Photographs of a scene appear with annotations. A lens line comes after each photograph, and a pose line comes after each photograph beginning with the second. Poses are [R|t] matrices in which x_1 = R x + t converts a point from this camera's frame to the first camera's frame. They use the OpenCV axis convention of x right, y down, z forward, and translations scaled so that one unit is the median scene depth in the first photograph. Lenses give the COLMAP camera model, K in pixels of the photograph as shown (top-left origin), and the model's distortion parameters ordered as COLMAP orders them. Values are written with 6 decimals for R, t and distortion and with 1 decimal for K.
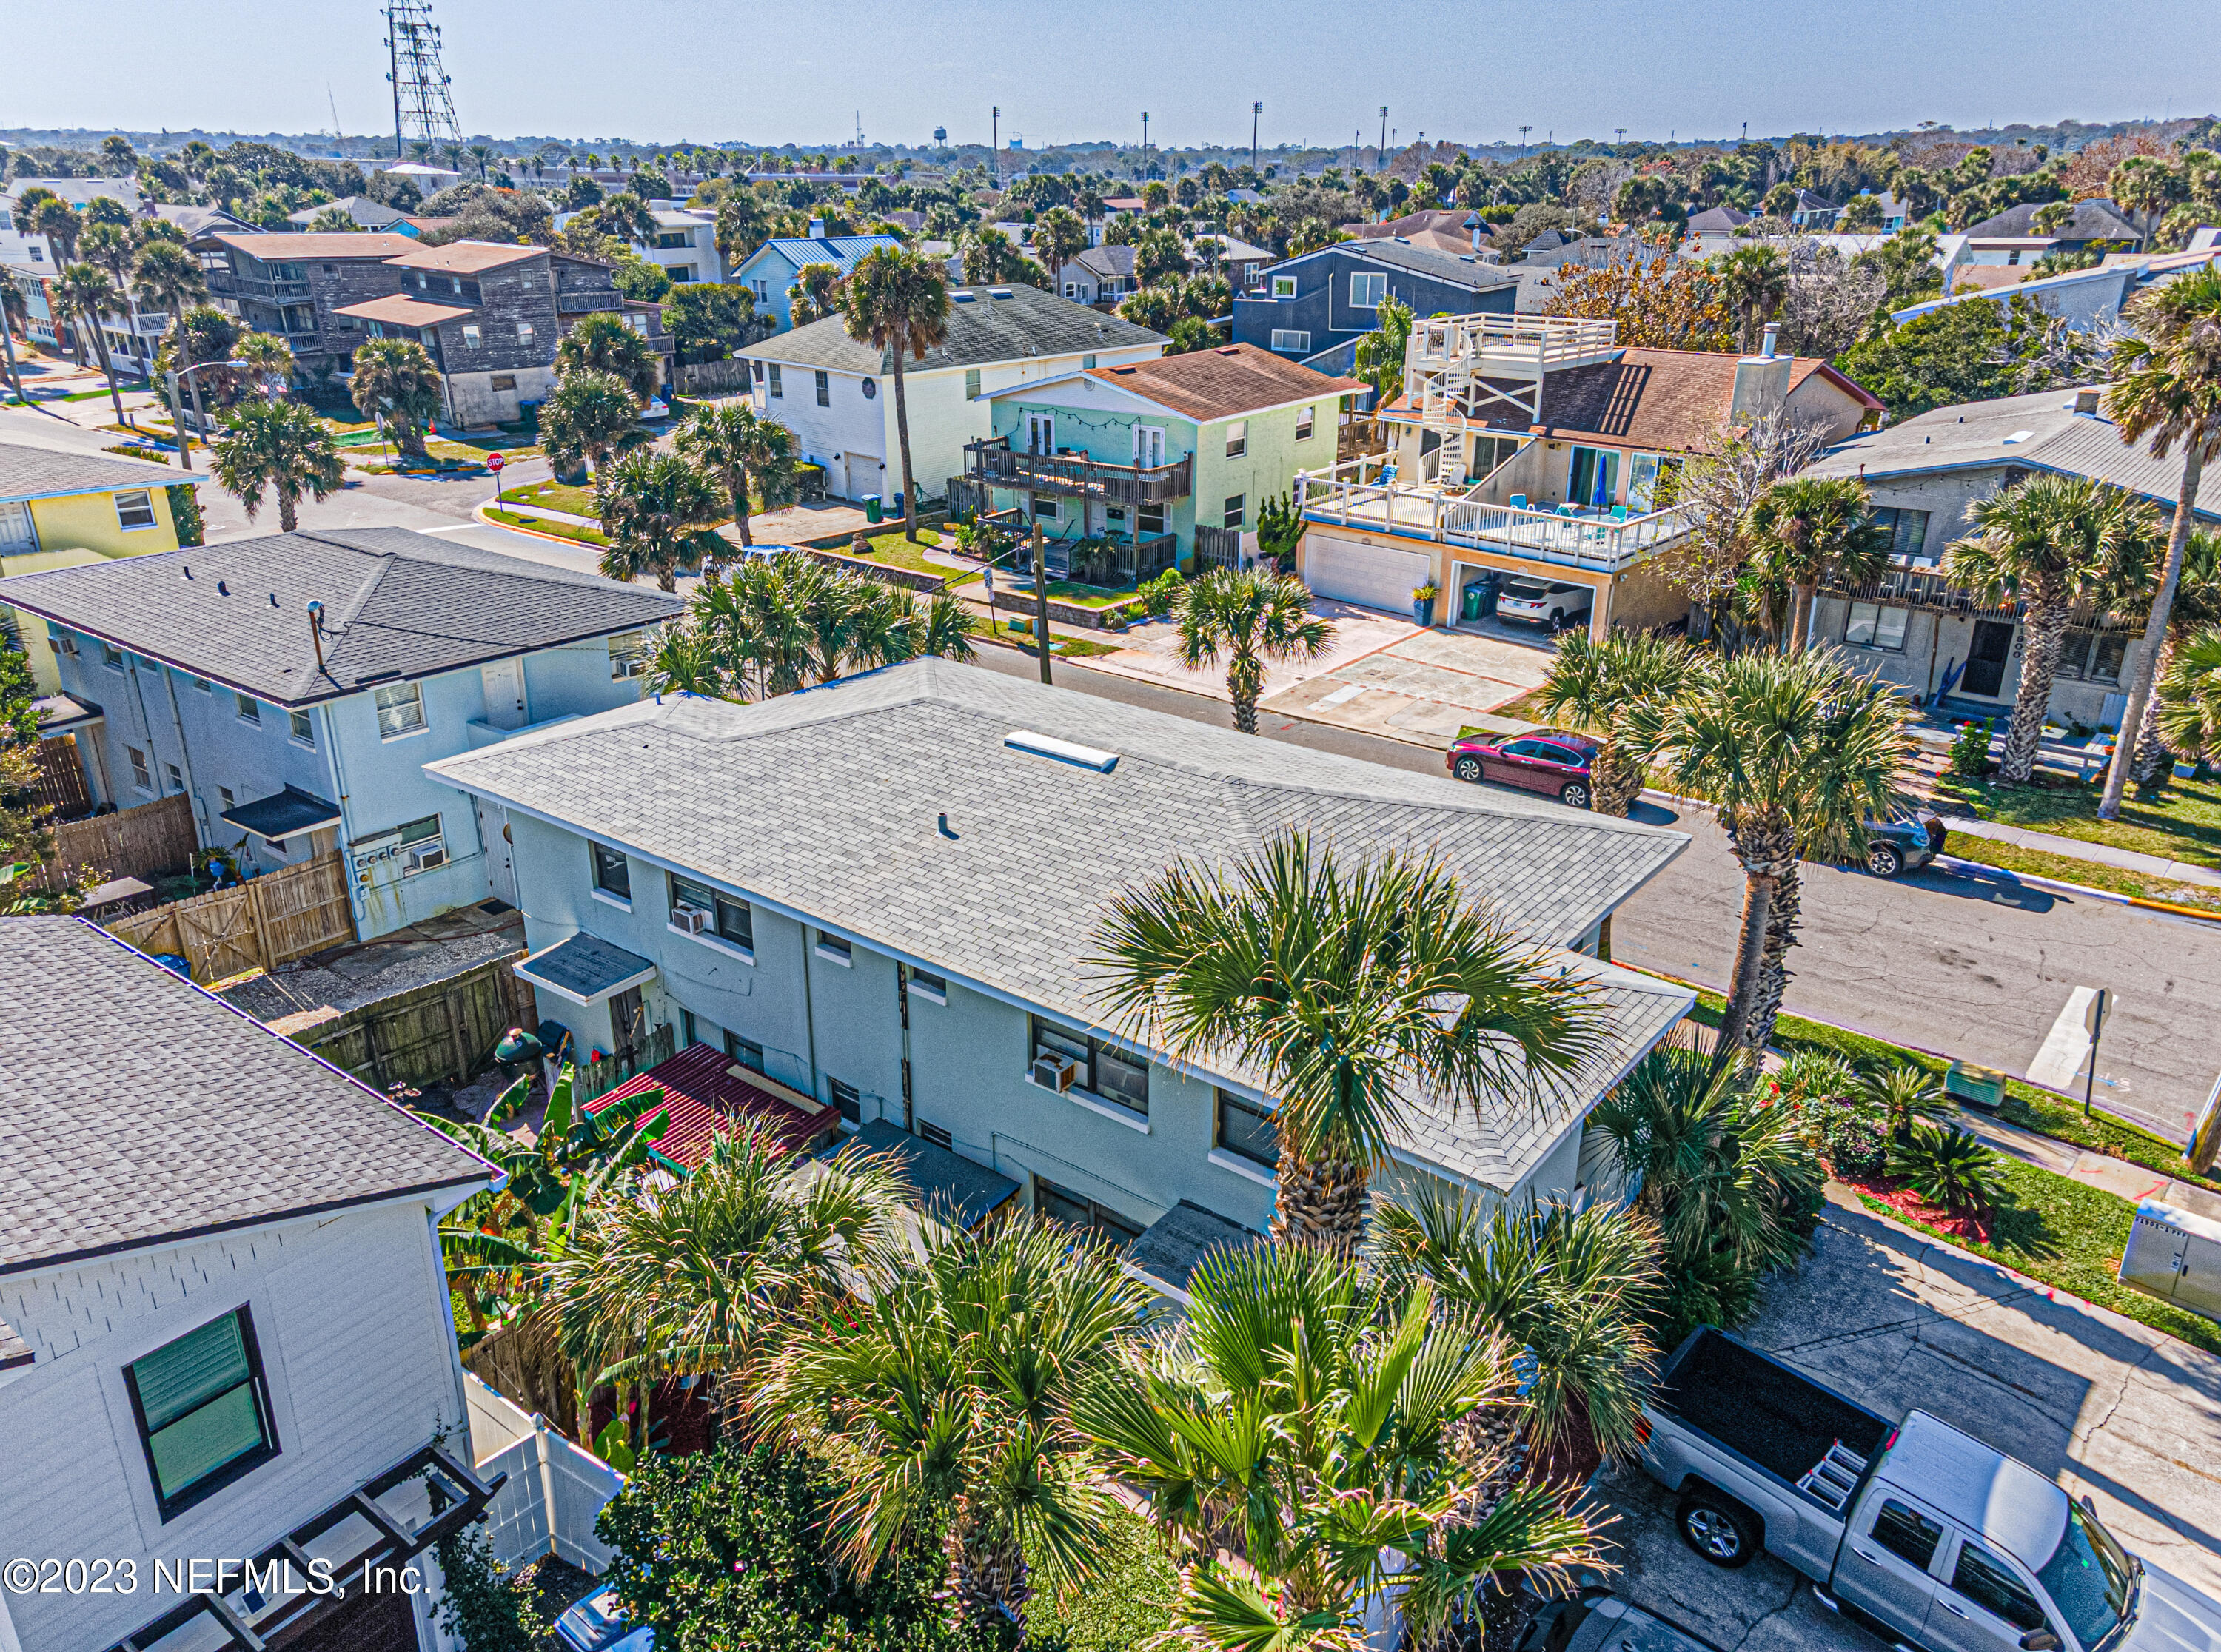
lens RADIAL K [[1621.4, 0, 1112.5], [0, 1621.4, 831.6], [0, 0, 1]] dist [0.067567, 0.006535]
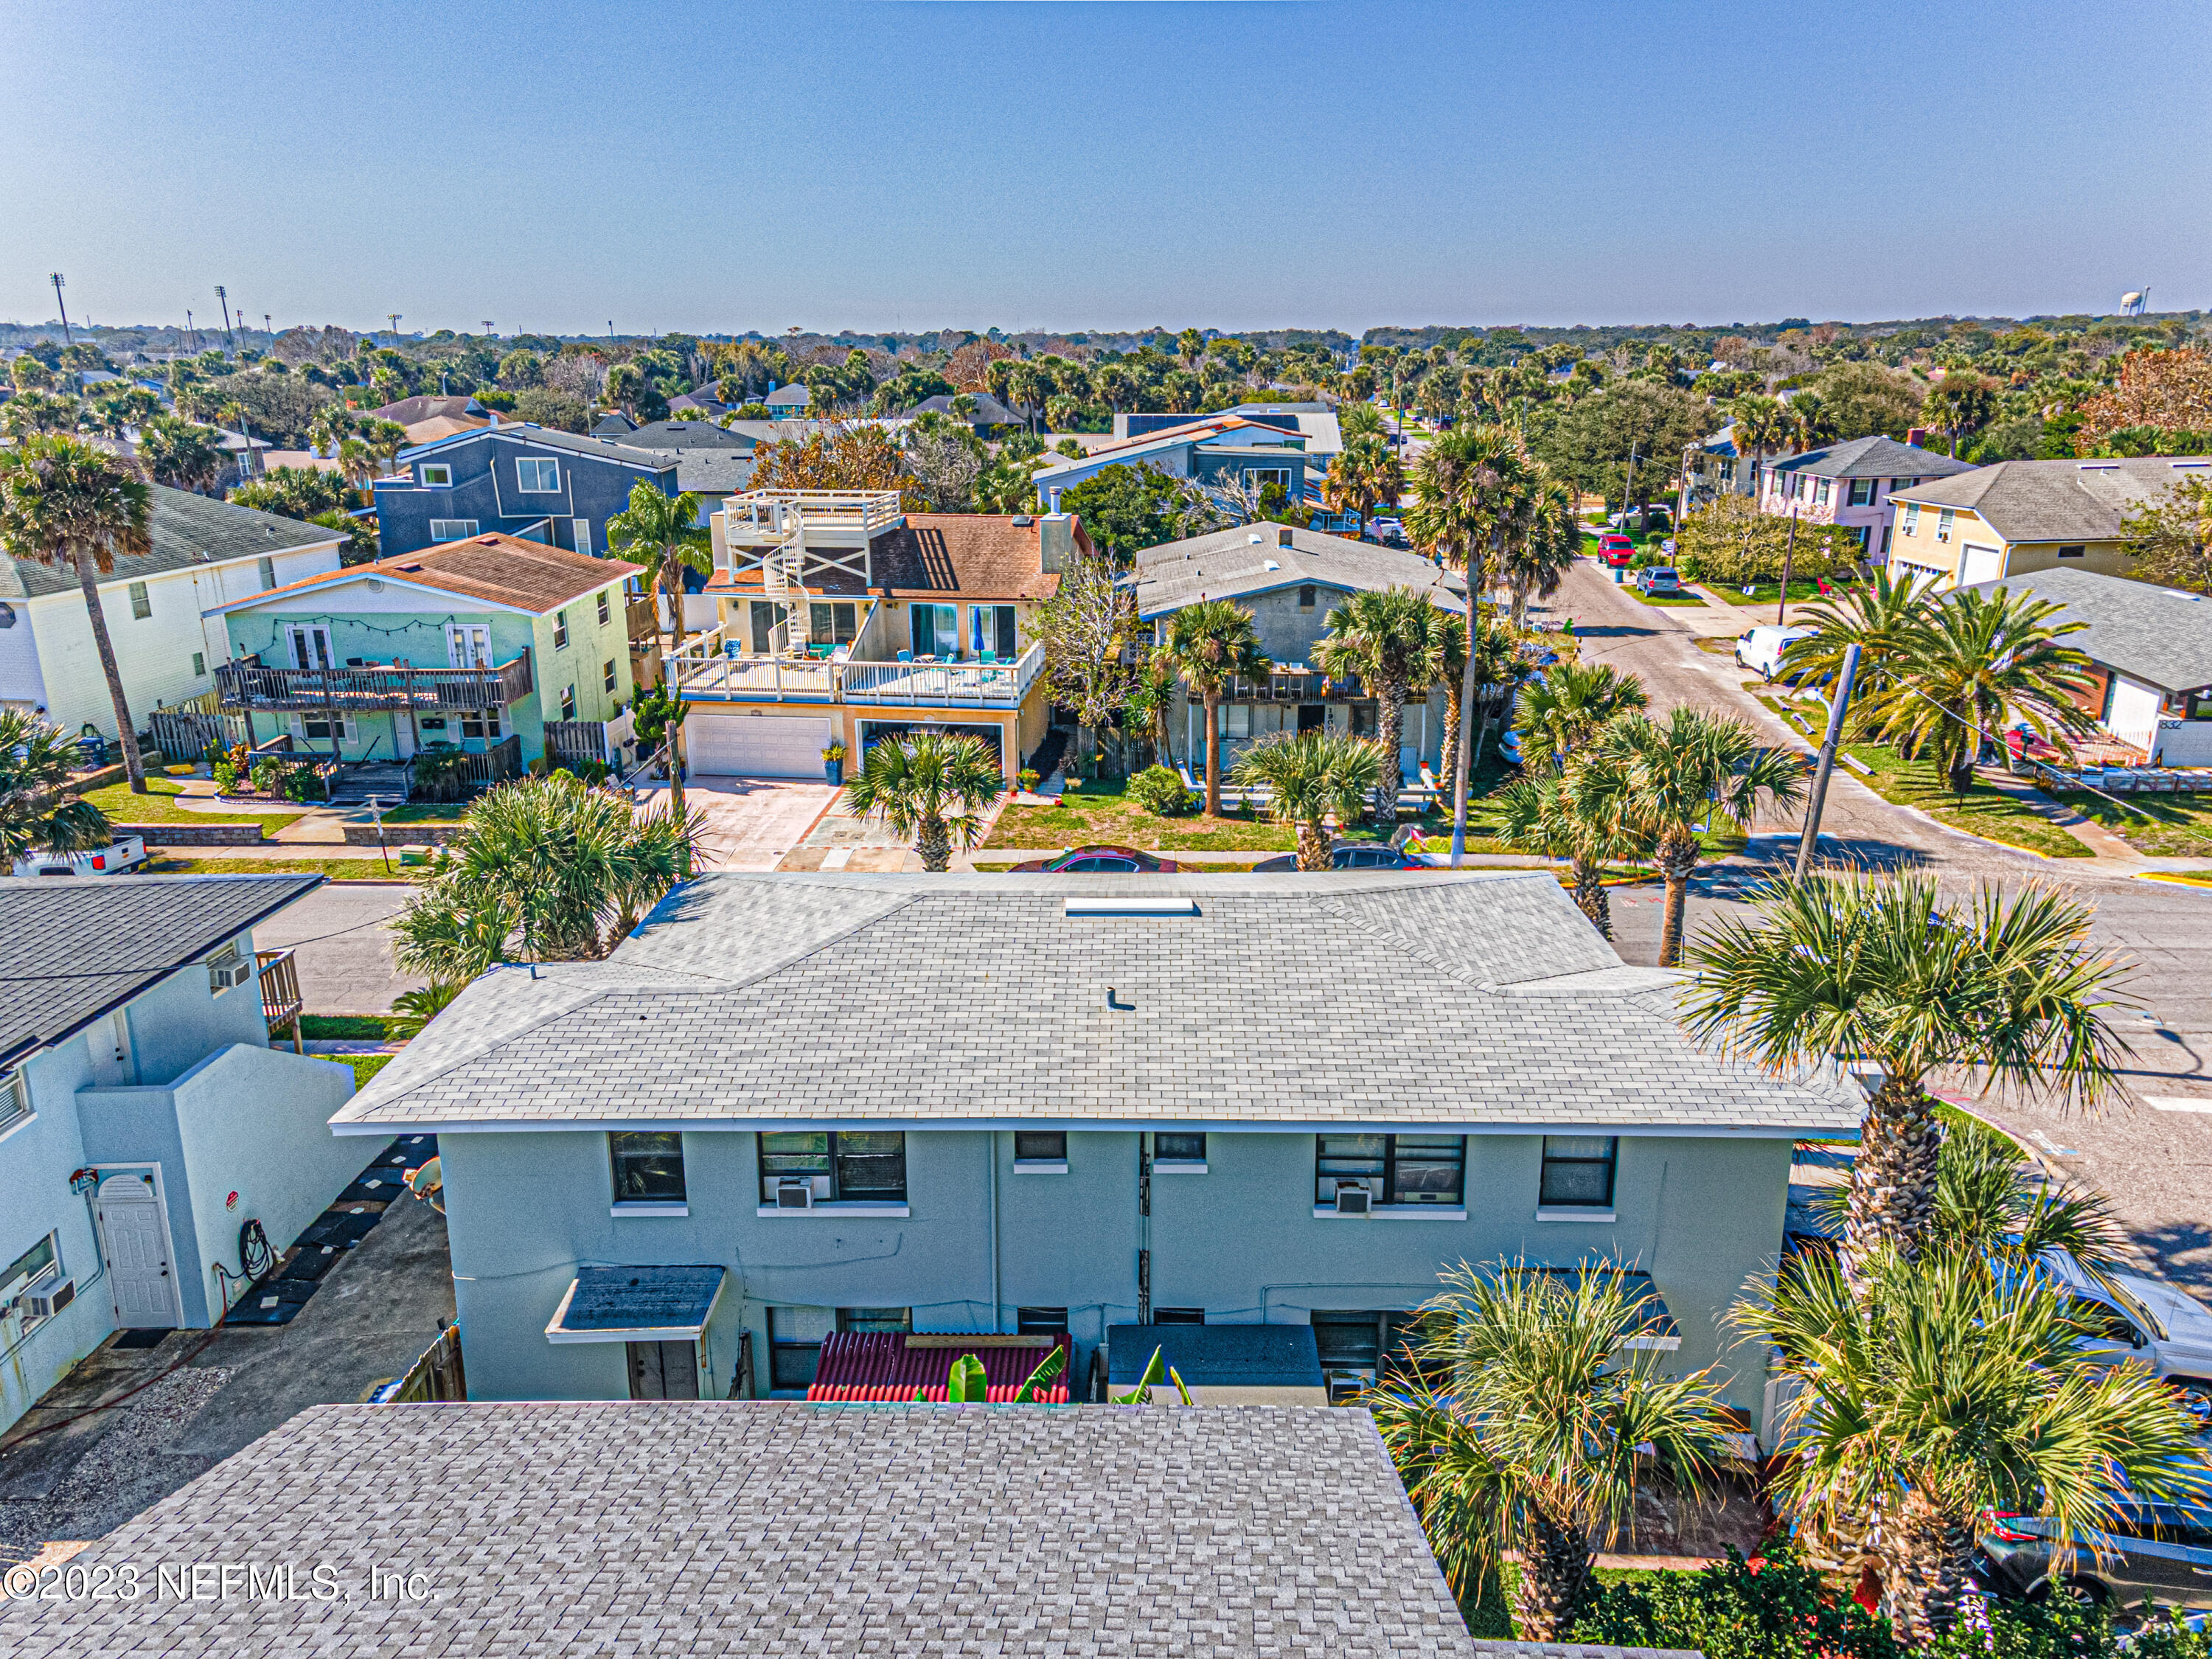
lens RADIAL K [[1615.1, 0, 1118.7], [0, 1615.1, 835.3], [0, 0, 1]] dist [0.067567, 0.006535]
pose [[0.792337, -0.178109, 0.583506, -0.257123], [0.235139, 0.971697, -0.022694, -0.030422], [-0.562949, 0.155186, 0.811792, 0.079035]]
